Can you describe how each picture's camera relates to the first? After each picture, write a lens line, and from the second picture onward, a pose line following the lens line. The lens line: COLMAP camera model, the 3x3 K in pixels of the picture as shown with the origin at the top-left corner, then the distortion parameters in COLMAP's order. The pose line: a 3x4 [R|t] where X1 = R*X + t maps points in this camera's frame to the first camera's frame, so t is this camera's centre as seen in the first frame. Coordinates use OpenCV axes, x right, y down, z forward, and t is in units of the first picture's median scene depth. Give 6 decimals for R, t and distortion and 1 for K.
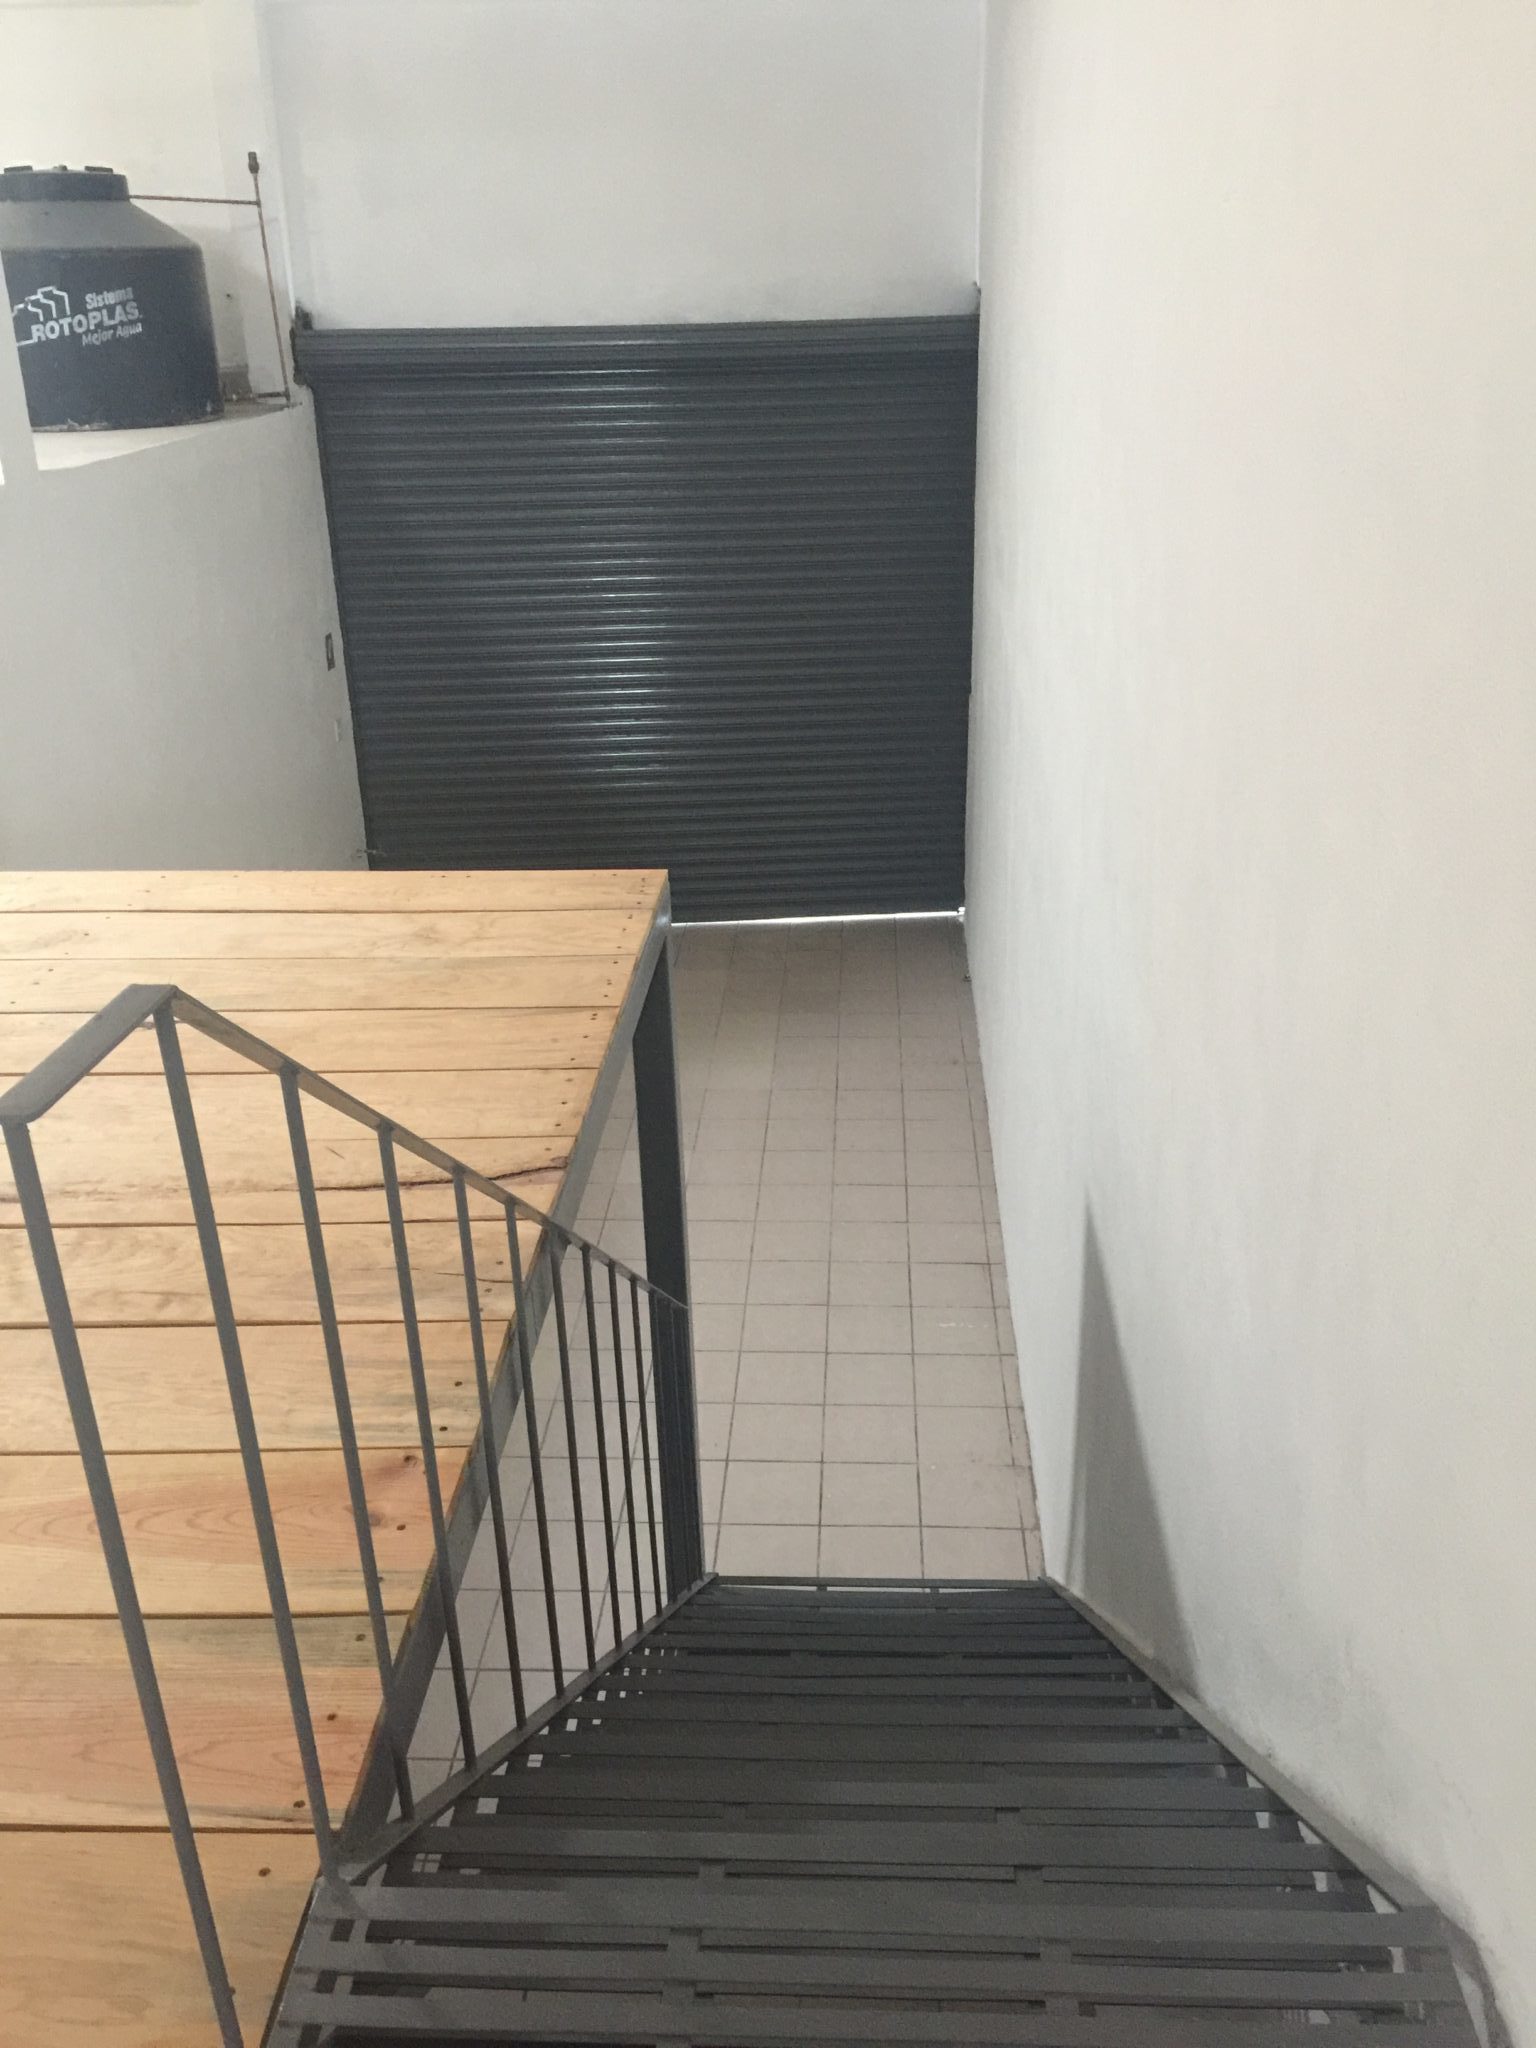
lens RADIAL K [[1737.8, 0, 769.7], [0, 1737.8, 1030.9], [0, 0, 1]] dist [0.061577, -0.073067]
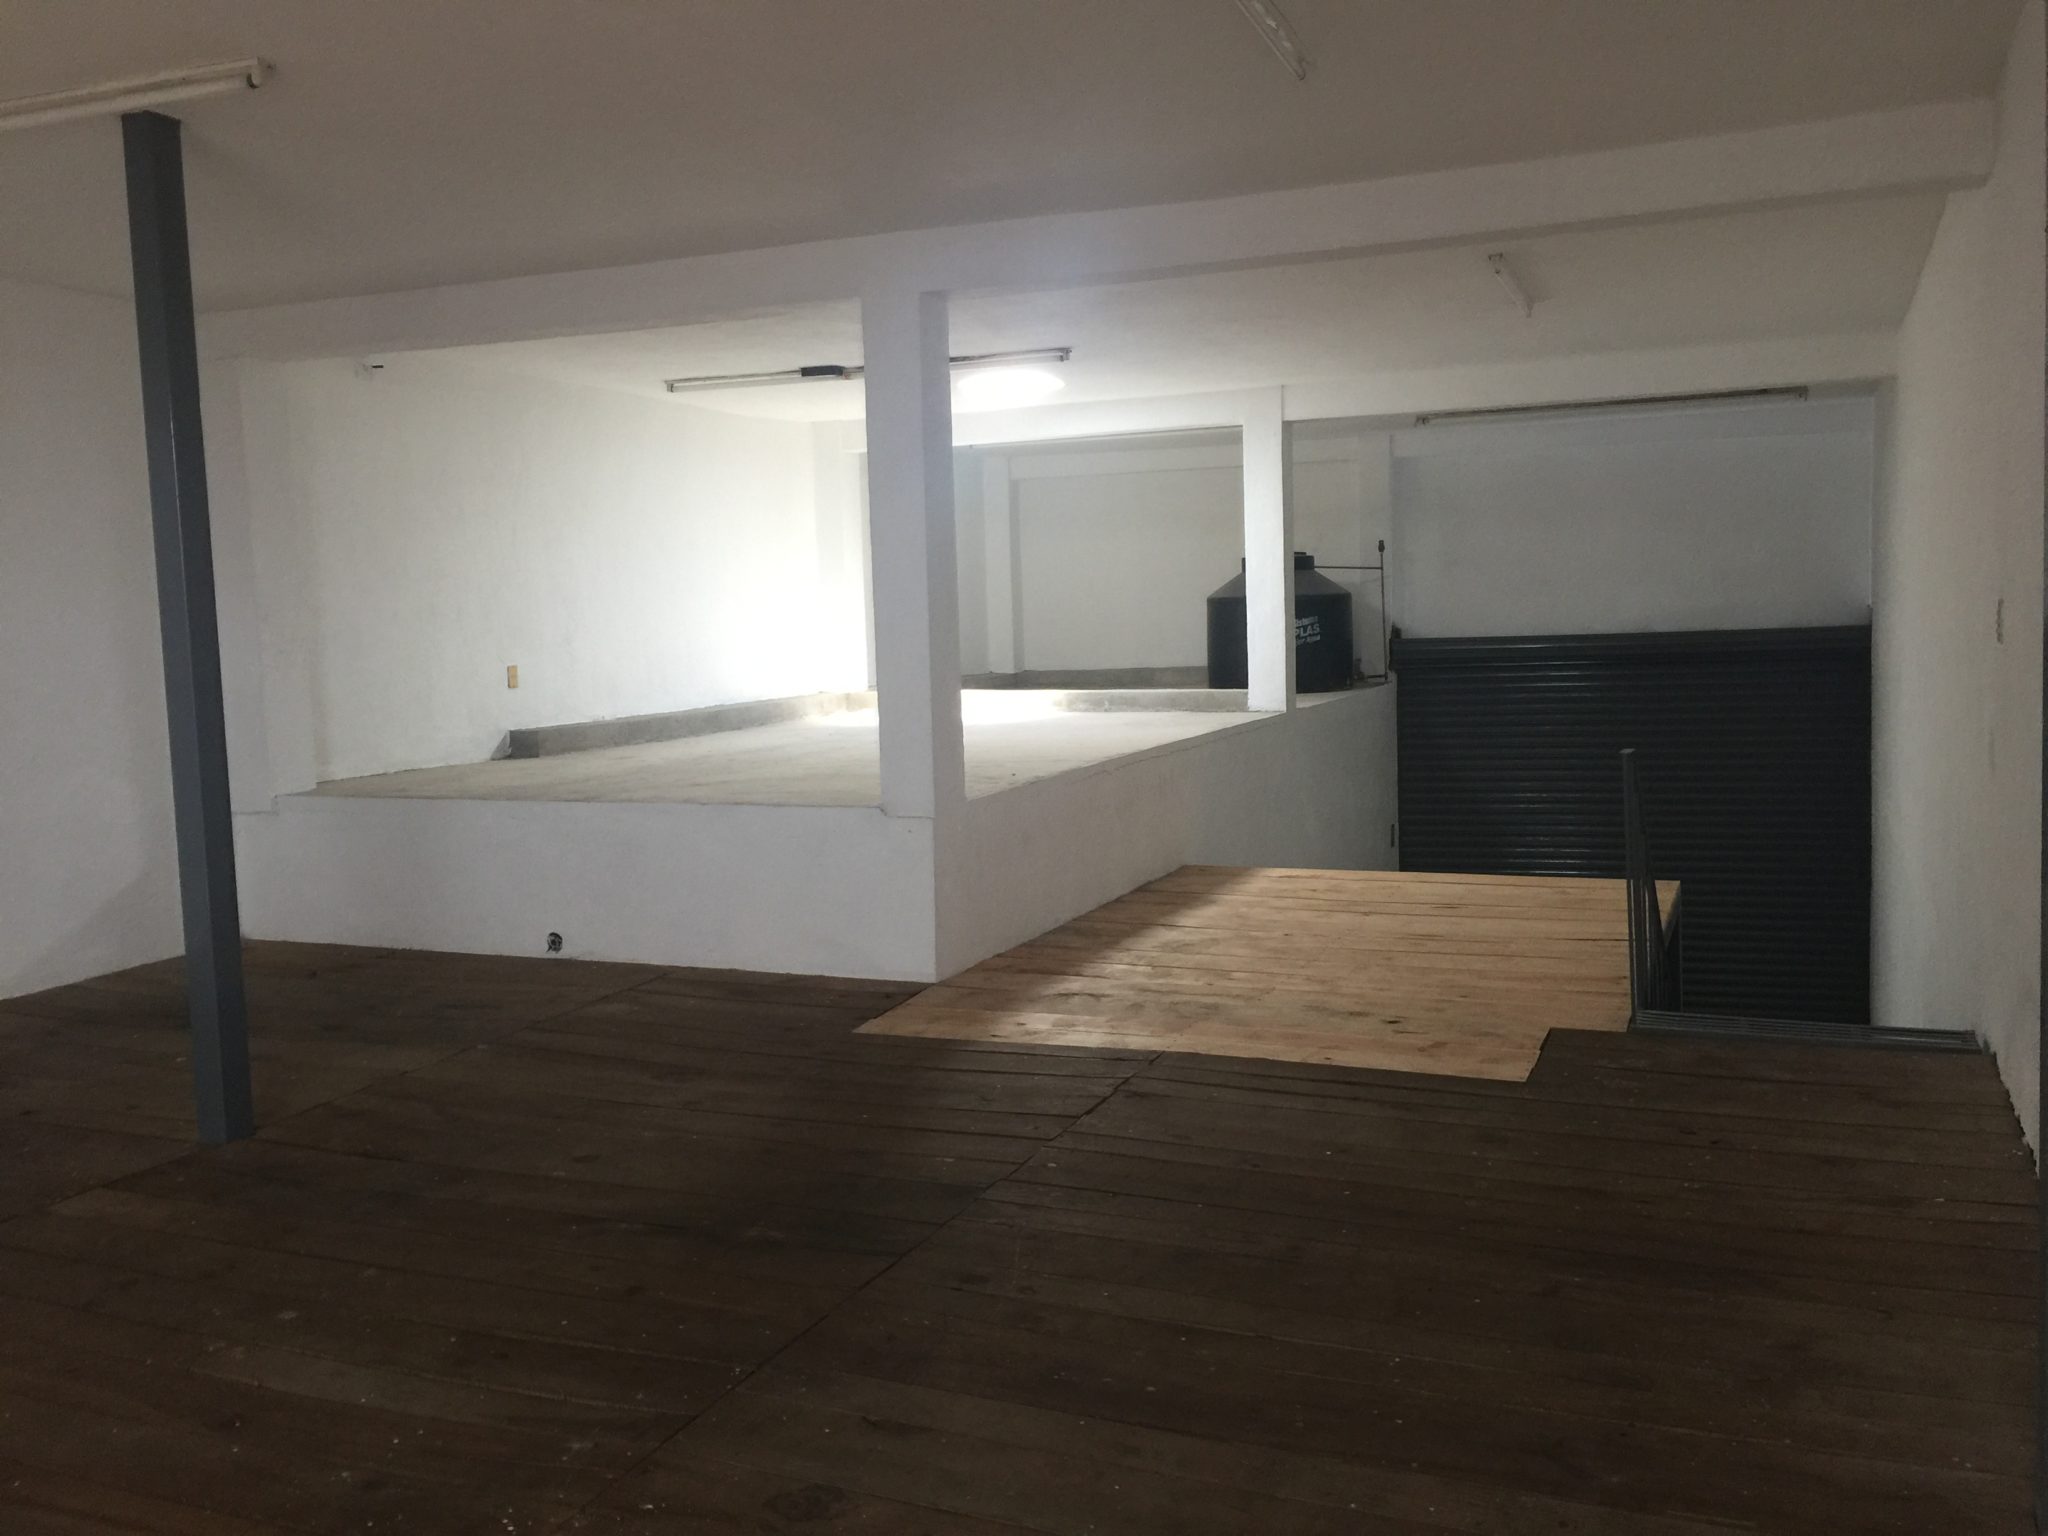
lens RADIAL K [[1737.8, 0, 1021.2], [0, 1737.8, 758.0], [0, 0, 1]] dist [0.061577, -0.073067]
pose [[0.942569, 0.018495, -0.333500, -0.058242], [-0.120911, 0.949643, -0.289066, 0.204079], [0.311360, 0.312788, 0.897340, -0.495997]]
